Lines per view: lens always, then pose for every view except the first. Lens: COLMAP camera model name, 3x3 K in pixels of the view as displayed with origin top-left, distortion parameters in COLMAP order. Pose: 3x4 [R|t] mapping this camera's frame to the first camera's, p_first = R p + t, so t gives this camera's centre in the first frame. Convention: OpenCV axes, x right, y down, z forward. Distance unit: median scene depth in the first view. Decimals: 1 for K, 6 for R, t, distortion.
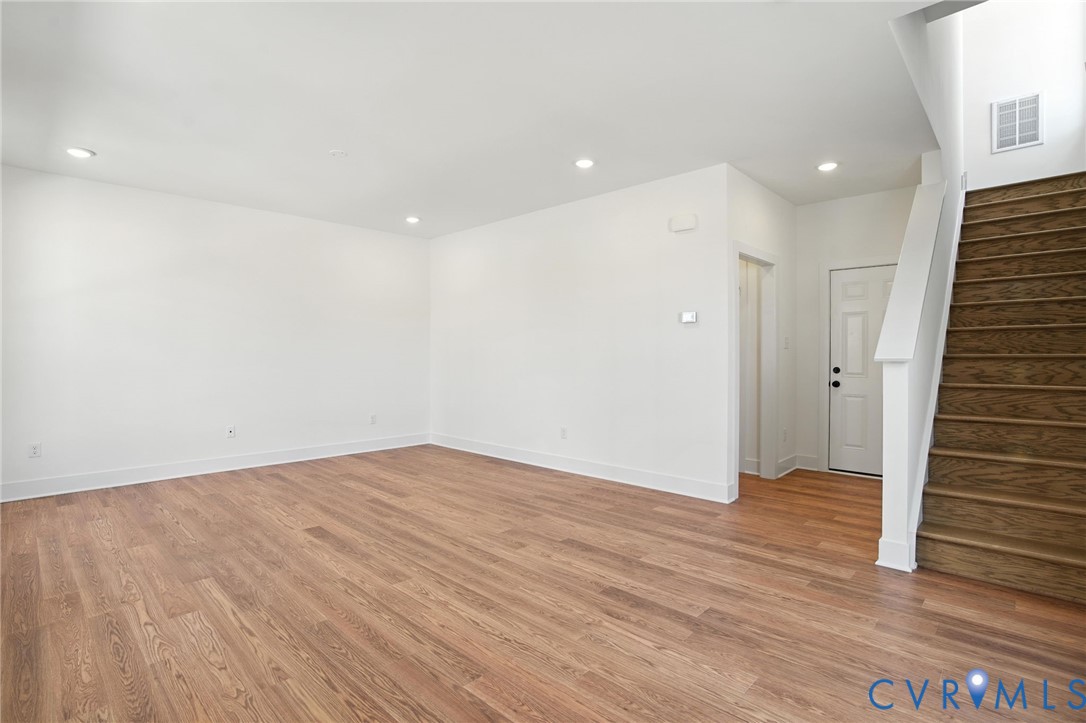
lens RADIAL K [[513.8, 0, 533.0], [0, 513.8, 354.1], [0, 0, 1]] dist [-0.057812, 0.021264]
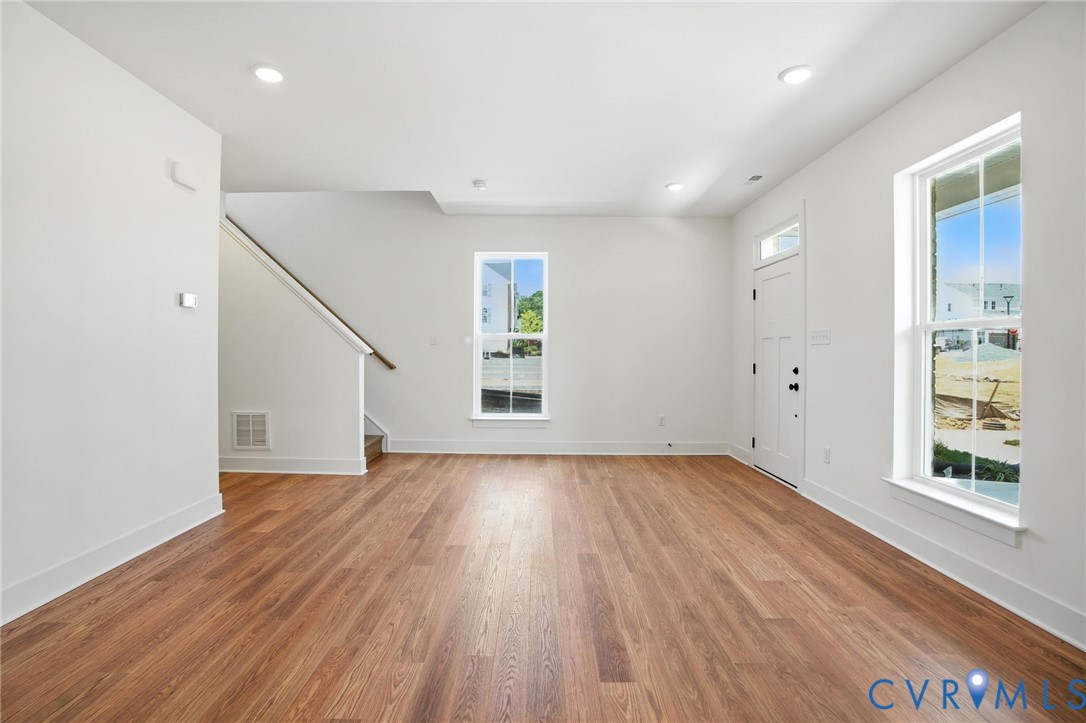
lens RADIAL K [[513.8, 0, 533.0], [0, 513.8, 354.1], [0, 0, 1]] dist [-0.057812, 0.021264]
pose [[-0.686356, -0.009717, 0.727200, -1.101507], [-0.010266, 0.999941, 0.003673, 0.007961], [-0.727193, -0.004944, -0.686415, 2.077952]]
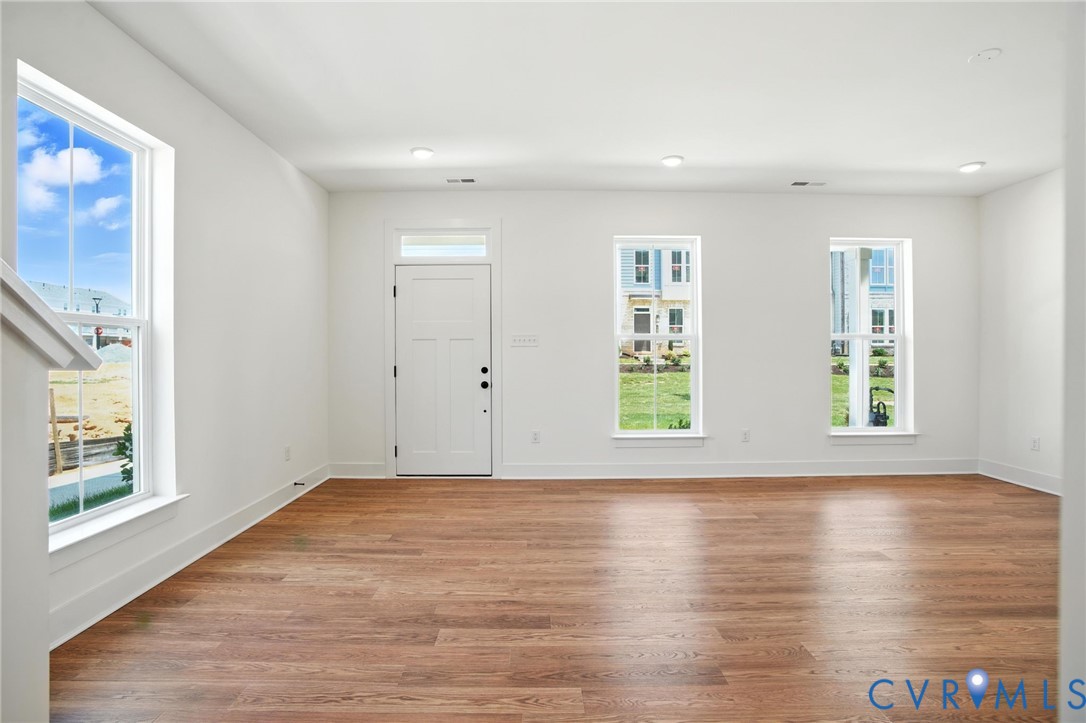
lens RADIAL K [[513.8, 0, 533.0], [0, 513.8, 354.1], [0, 0, 1]] dist [-0.057812, 0.021264]
pose [[-0.709996, -0.000061, -0.704206, 0.831778], [0.004331, 0.999981, -0.004453, 0.011283], [0.704193, -0.006212, -0.709982, 1.722724]]
